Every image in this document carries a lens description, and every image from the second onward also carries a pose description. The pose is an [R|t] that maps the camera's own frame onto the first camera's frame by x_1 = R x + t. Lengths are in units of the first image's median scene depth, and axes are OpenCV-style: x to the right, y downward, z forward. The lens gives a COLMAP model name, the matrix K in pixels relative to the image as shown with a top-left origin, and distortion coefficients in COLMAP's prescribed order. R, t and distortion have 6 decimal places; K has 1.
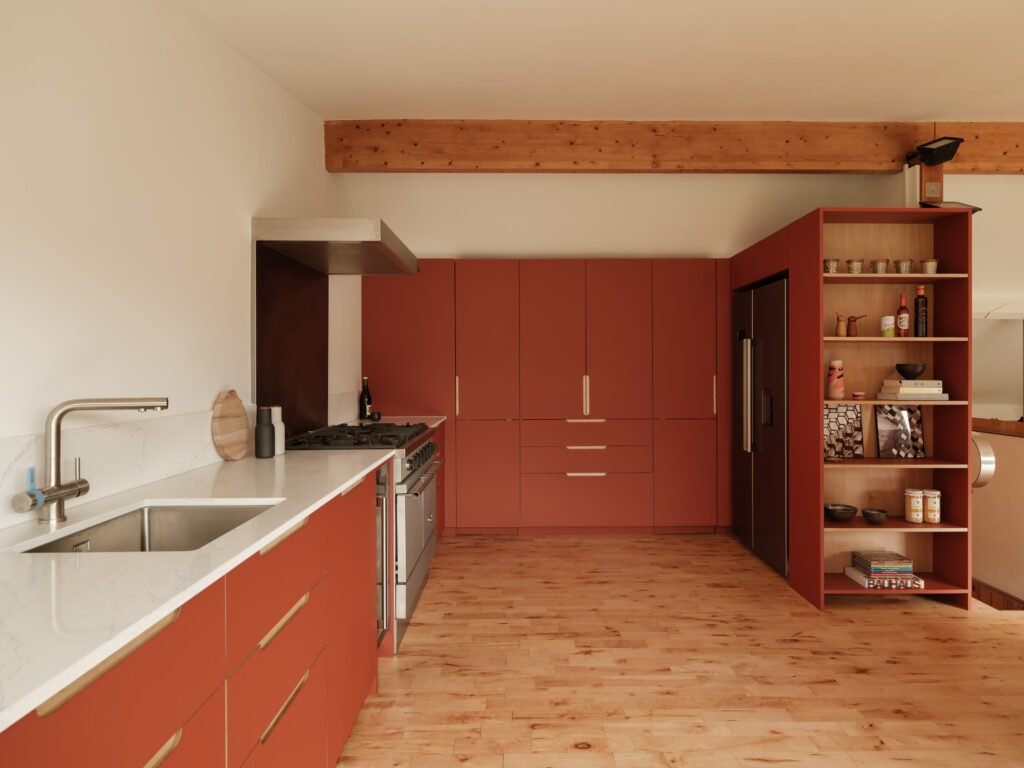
lens RADIAL K [[605.7, 0, 518.5], [0, 605.7, 362.7], [0, 0, 1]] dist [-0.006068, 0.001732]
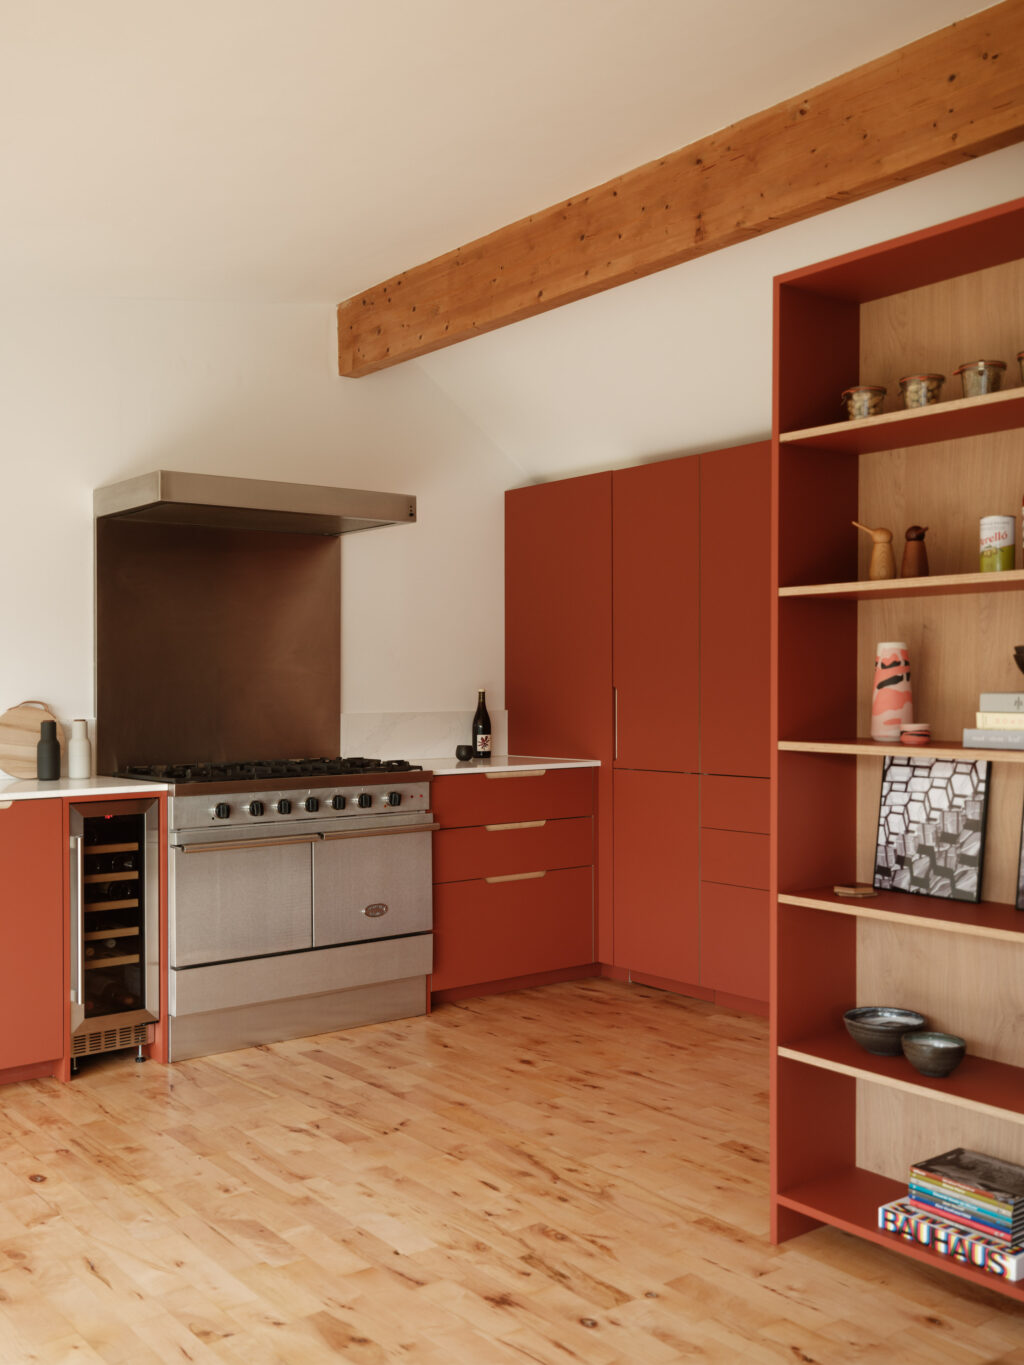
lens RADIAL K [[1315.2, 0, 531.2], [0, 1315.2, 687.8], [0, 0, 1]] dist [0.012576, 0.000000]
pose [[0.616297, -0.001391, -0.787513, 1.057314], [0.012609, 0.999888, 0.008101, 0.015849], [0.787413, -0.014922, 0.616245, 0.293048]]
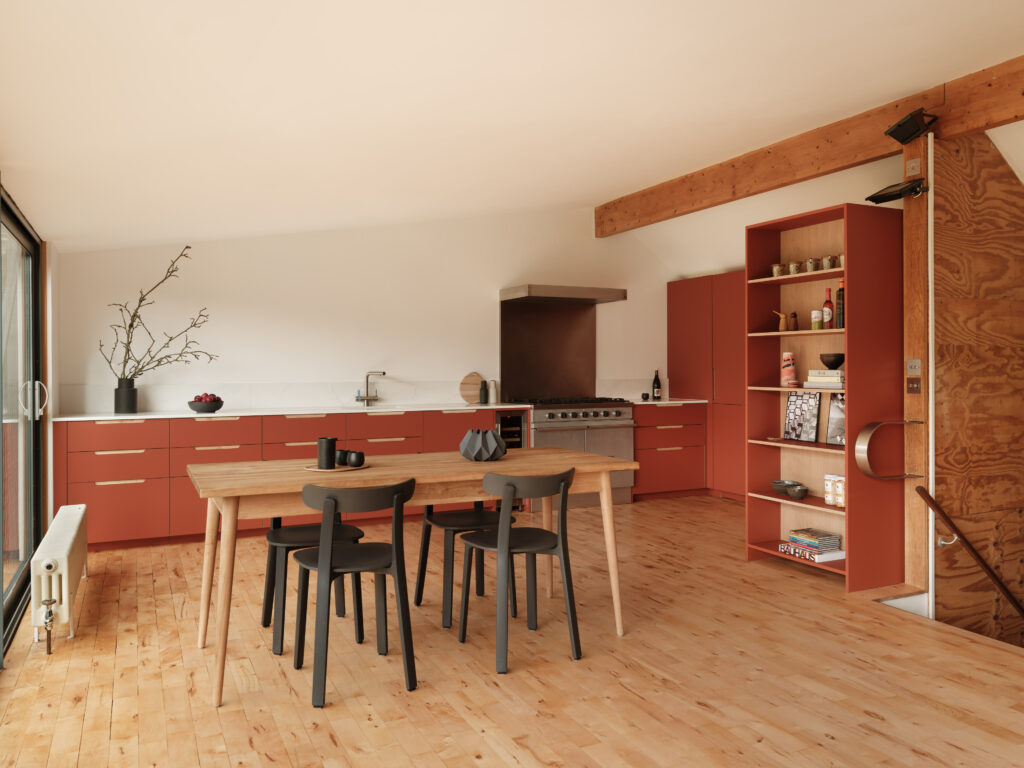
lens RADIAL K [[798.1, 0, 563.5], [0, 798.1, 350.7], [0, 0, 1]] dist [-0.002332, 0.012079]
pose [[0.466457, -0.021250, -0.884289, 1.651473], [0.011466, 0.999773, -0.017977, 0.015331], [0.884470, -0.001754, 0.466595, -0.061652]]
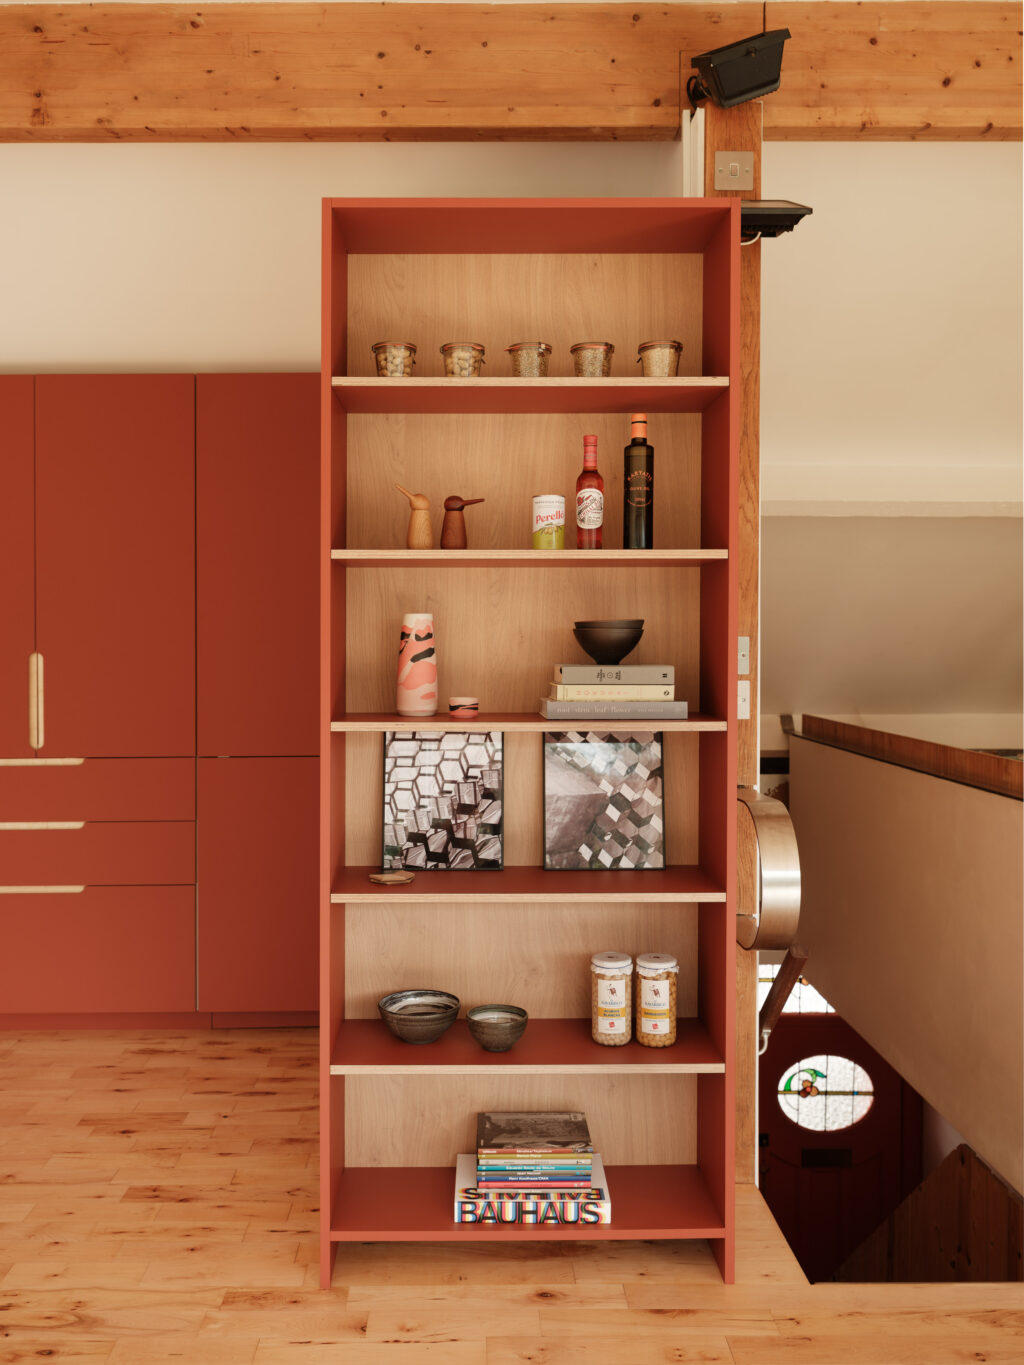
lens RADIAL K [[1145.7, 0, 457.3], [0, 1145.7, 643.6], [0, 0, 1]] dist [-0.007153, 0.007470]
pose [[0.999970, -0.003436, -0.006968, 0.557586], [0.003535, 0.999892, 0.014238, 0.005067], [0.006918, -0.014263, 0.999874, 0.285640]]
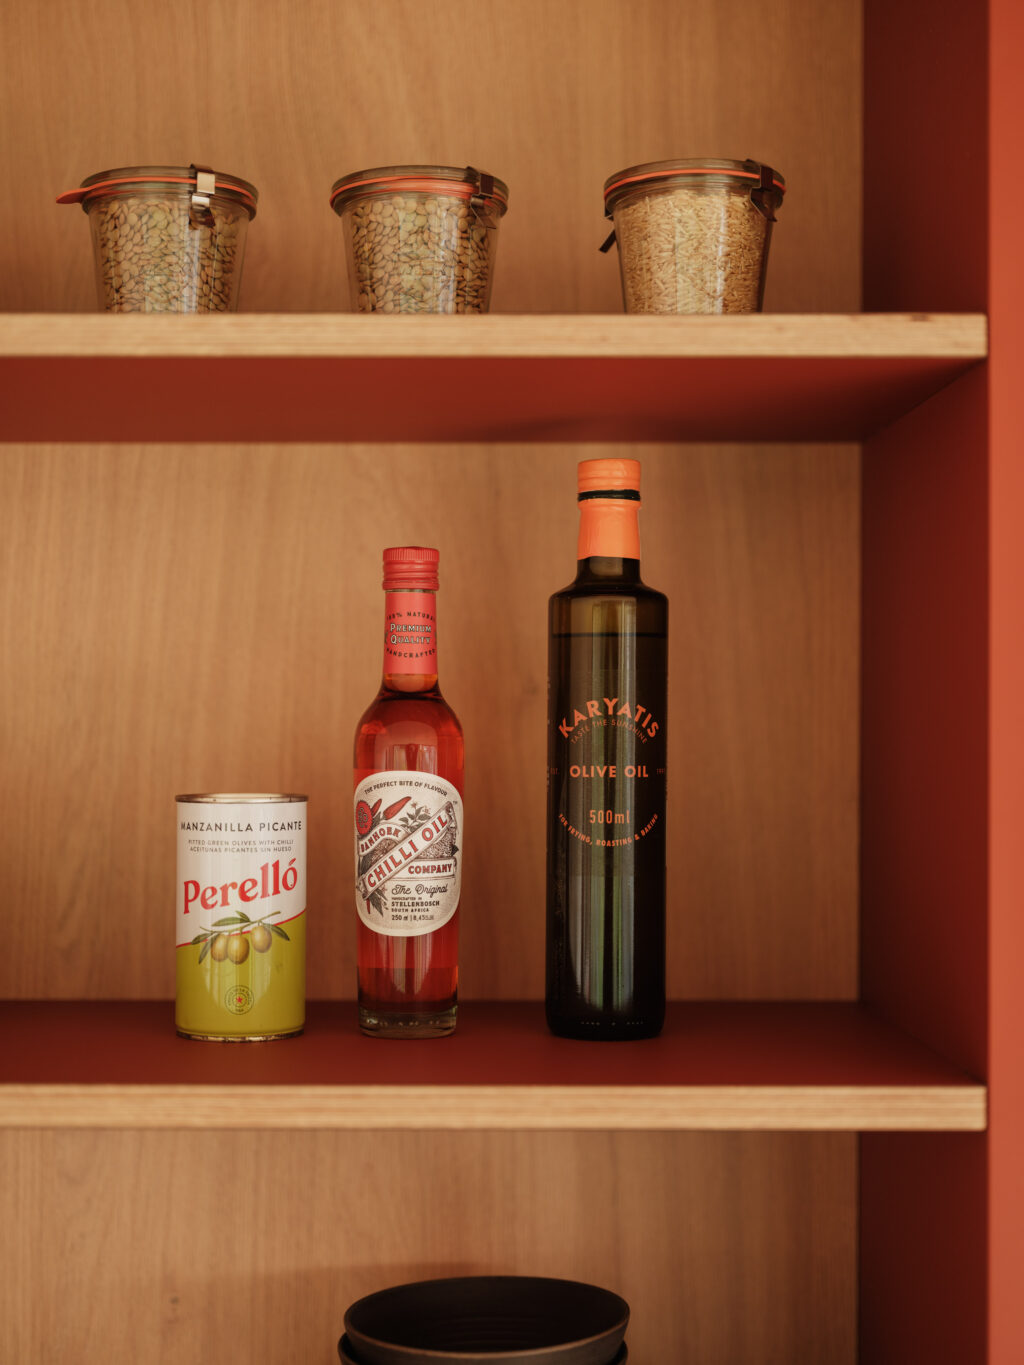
lens RADIAL K [[1940.9, 0, 502.8], [0, 1940.9, 692.5], [0, 0, 1]] dist [-0.093797, 0.000000]
pose [[0.999364, -0.005512, 0.035231, 0.638916], [0.005525, 0.999985, -0.000284, -0.091370], [-0.035229, 0.000479, 0.999379, 0.704886]]
